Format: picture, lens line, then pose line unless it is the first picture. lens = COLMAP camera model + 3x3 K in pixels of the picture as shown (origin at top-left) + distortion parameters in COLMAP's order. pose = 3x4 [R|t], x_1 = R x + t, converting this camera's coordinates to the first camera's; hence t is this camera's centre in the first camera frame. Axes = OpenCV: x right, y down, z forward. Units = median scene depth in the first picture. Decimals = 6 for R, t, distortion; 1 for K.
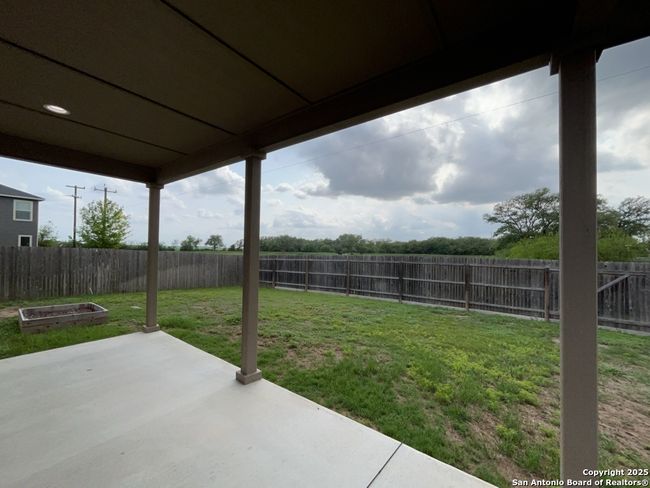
lens RADIAL K [[260.6, 0, 325.8], [0, 260.6, 246.0], [0, 0, 1]] dist [-0.002331, 0.000293]
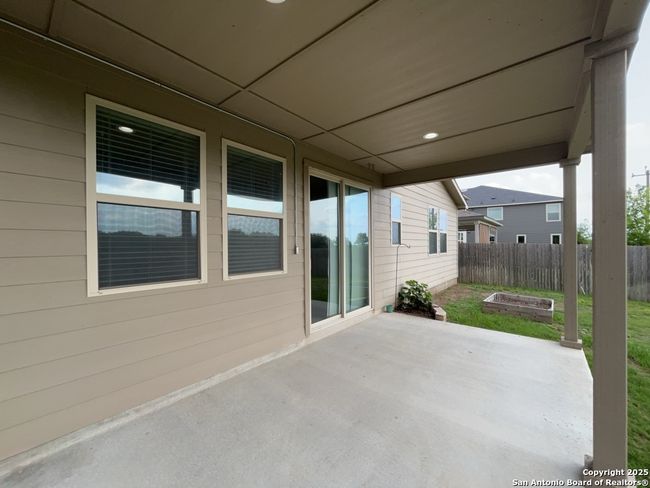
lens RADIAL K [[260.6, 0, 326.1], [0, 260.6, 244.8], [0, 0, 1]] dist [-0.002331, 0.000293]
pose [[-0.050971, -0.012504, -0.998622, 0.085365], [0.019209, 0.999724, -0.013499, 0.007435], [0.998515, -0.019870, -0.050717, 0.160465]]
